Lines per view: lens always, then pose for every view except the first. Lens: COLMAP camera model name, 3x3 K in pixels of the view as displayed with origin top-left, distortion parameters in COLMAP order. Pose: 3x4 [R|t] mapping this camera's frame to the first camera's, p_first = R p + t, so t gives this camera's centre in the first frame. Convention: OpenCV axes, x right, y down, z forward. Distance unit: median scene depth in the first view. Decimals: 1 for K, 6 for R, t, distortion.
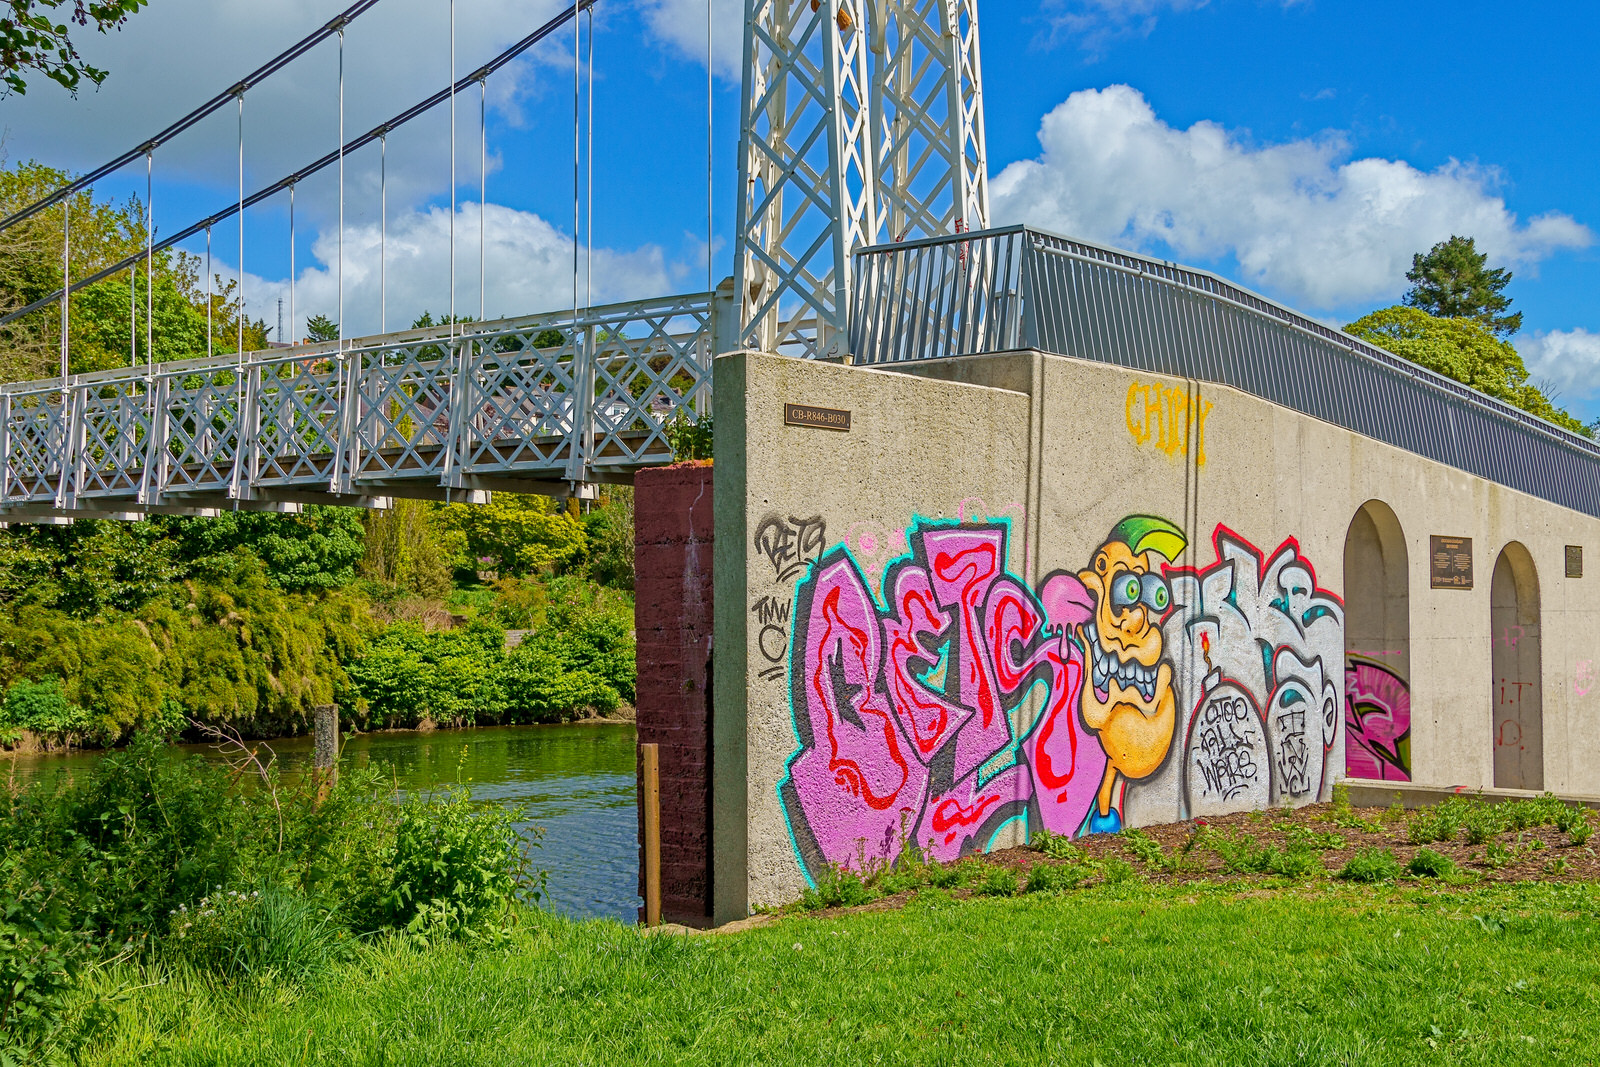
lens RADIAL K [[1703.5, 0, 847.7], [0, 1703.5, 494.2], [0, 0, 1]] dist [0.008545, 0.006355]
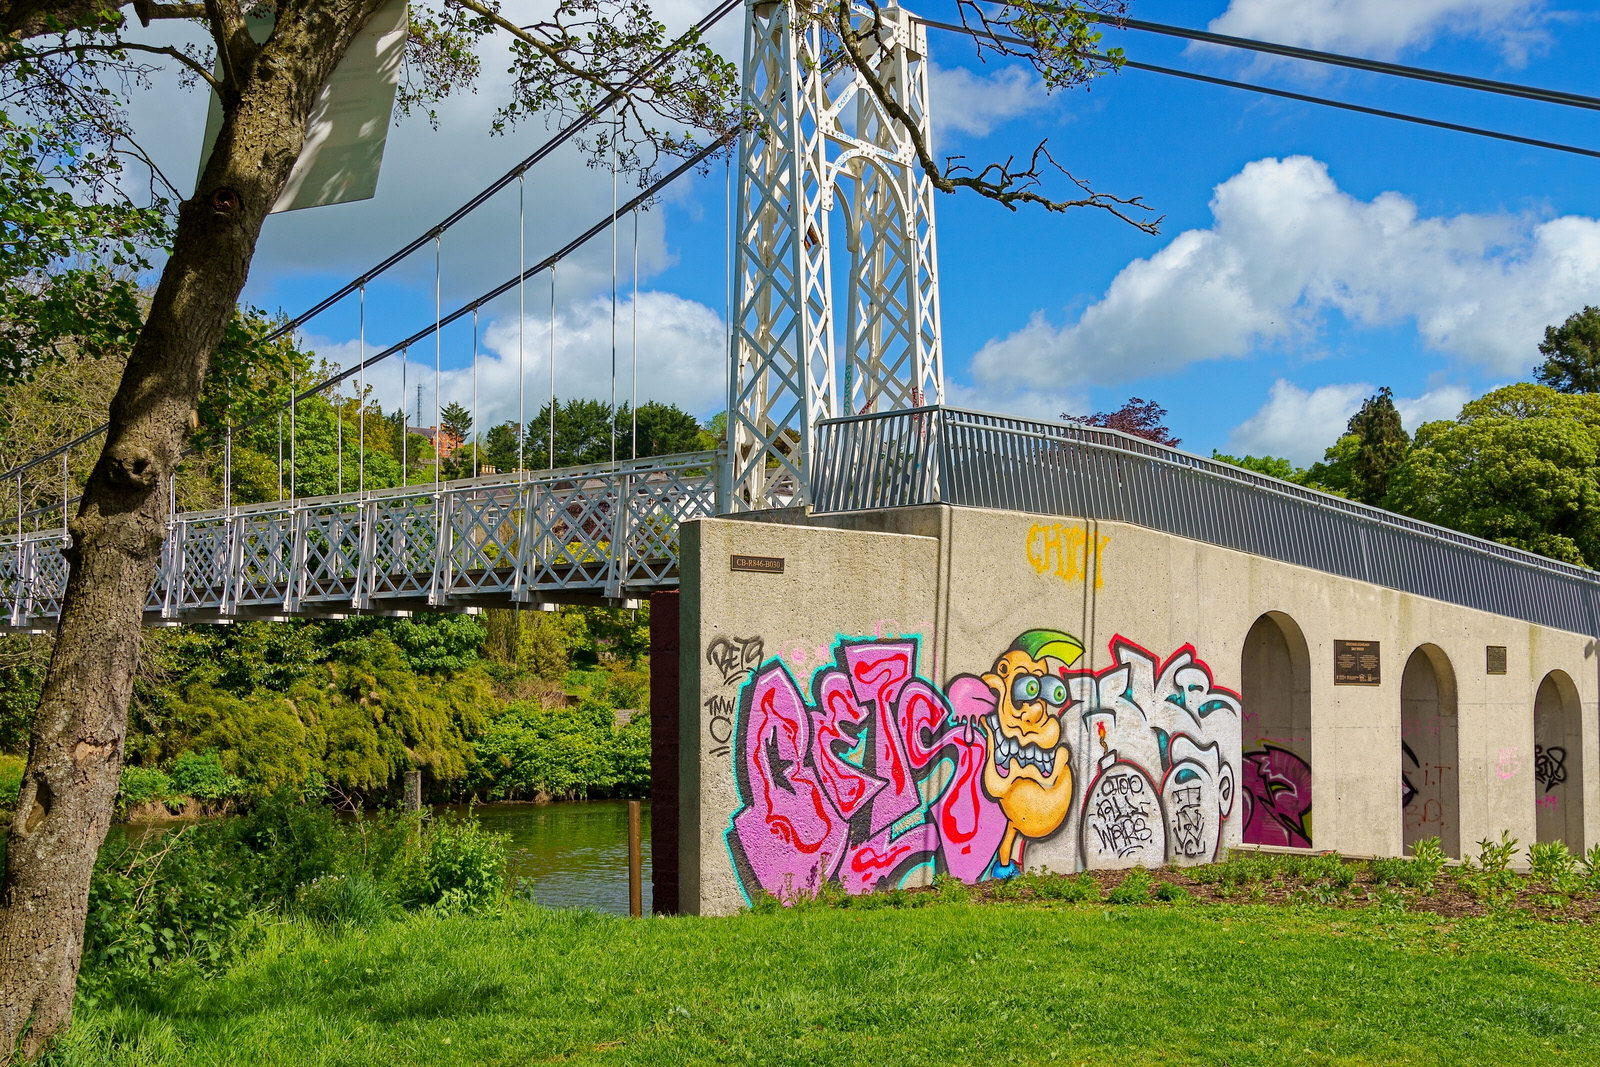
lens RADIAL K [[1835.9, 0, 800.0], [0, 1835.9, 533.5], [0, 0, 1]] dist [0.008580, 0.006965]
pose [[0.992438, -0.004836, -0.122653, 0.151471], [0.003091, 0.999891, -0.014408, -0.037056], [0.122709, 0.013920, 0.992345, -0.351117]]
